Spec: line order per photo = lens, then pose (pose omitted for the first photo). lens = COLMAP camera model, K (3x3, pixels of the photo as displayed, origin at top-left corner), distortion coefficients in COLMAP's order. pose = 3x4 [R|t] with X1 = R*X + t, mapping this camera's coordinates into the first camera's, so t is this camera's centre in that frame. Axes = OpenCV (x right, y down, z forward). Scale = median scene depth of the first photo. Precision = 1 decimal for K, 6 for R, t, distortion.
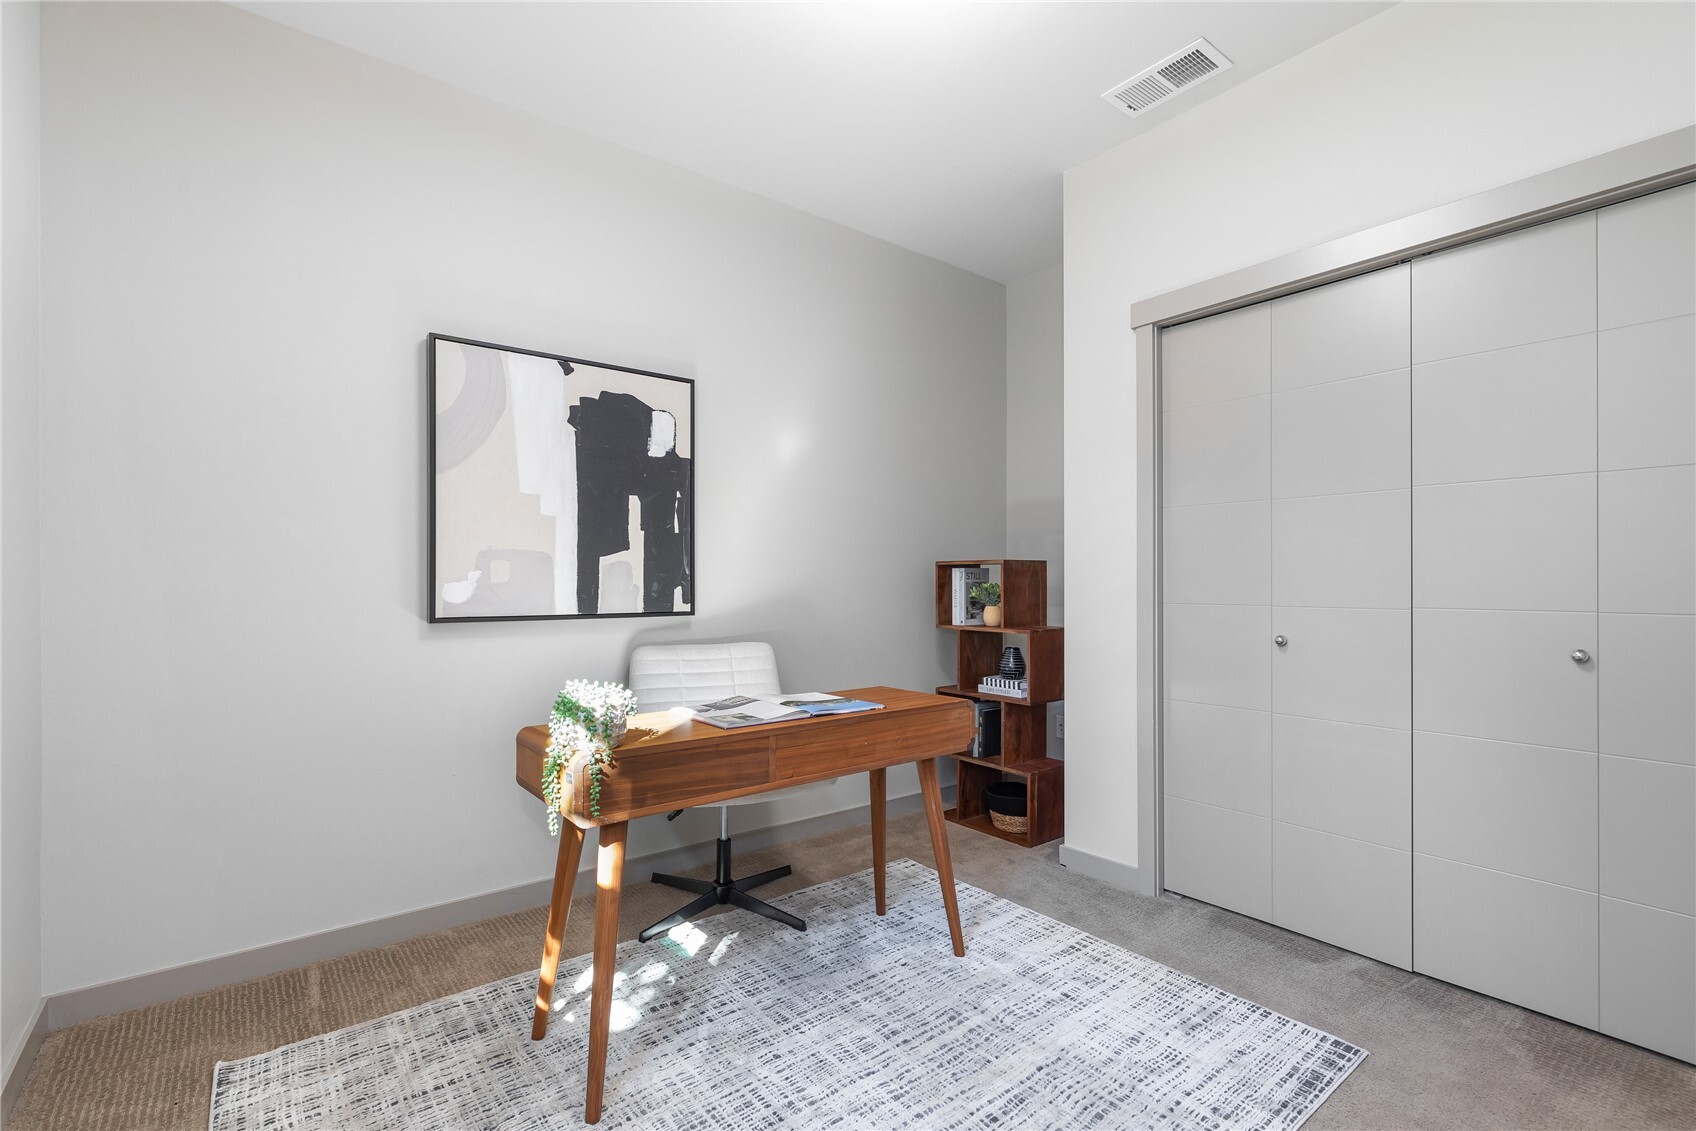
lens RADIAL K [[767.8, 0, 851.6], [0, 767.8, 571.2], [0, 0, 1]] dist [-0.000932, -0.000834]
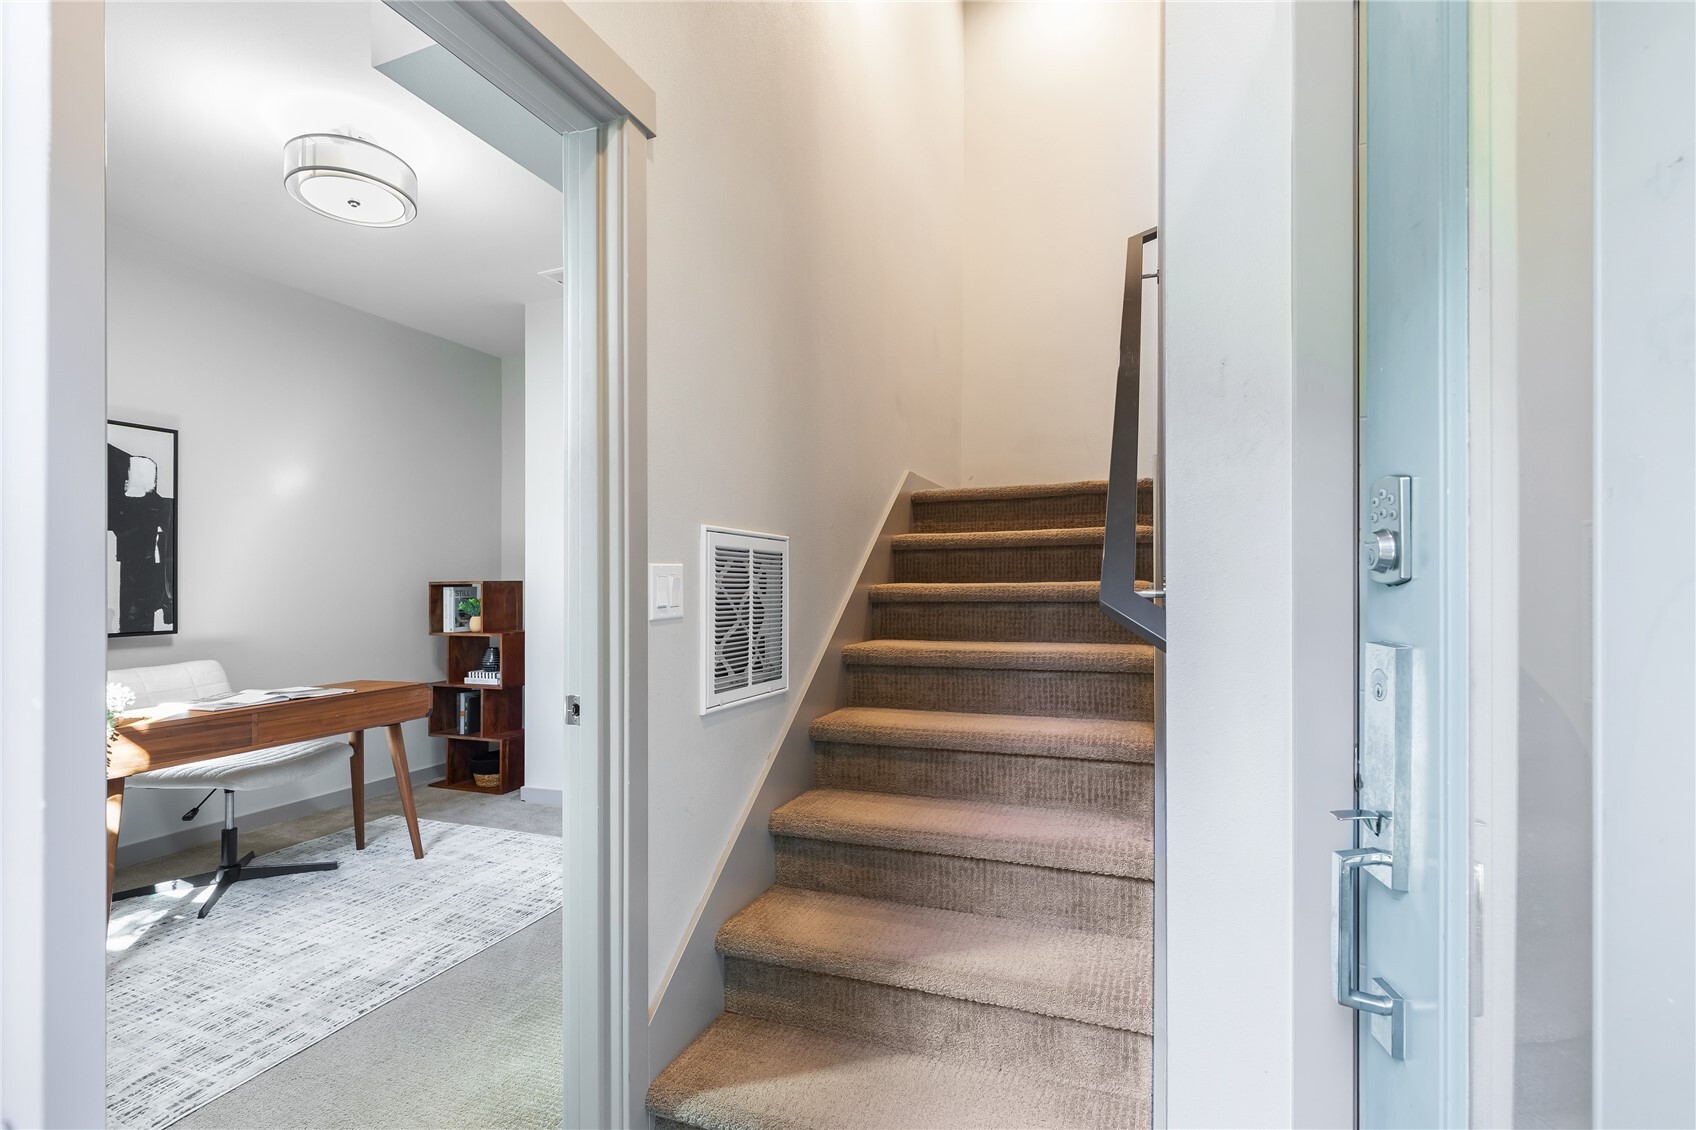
lens RADIAL K [[767.8, 0, 858.1], [0, 767.8, 565.8], [0, 0, 1]] dist [-0.000932, -0.000834]
pose [[0.856891, 0.000377, 0.515497, 0.079623], [0.006350, 0.999916, -0.011287, -0.025252], [-0.515458, 0.012945, 0.856817, -0.524654]]
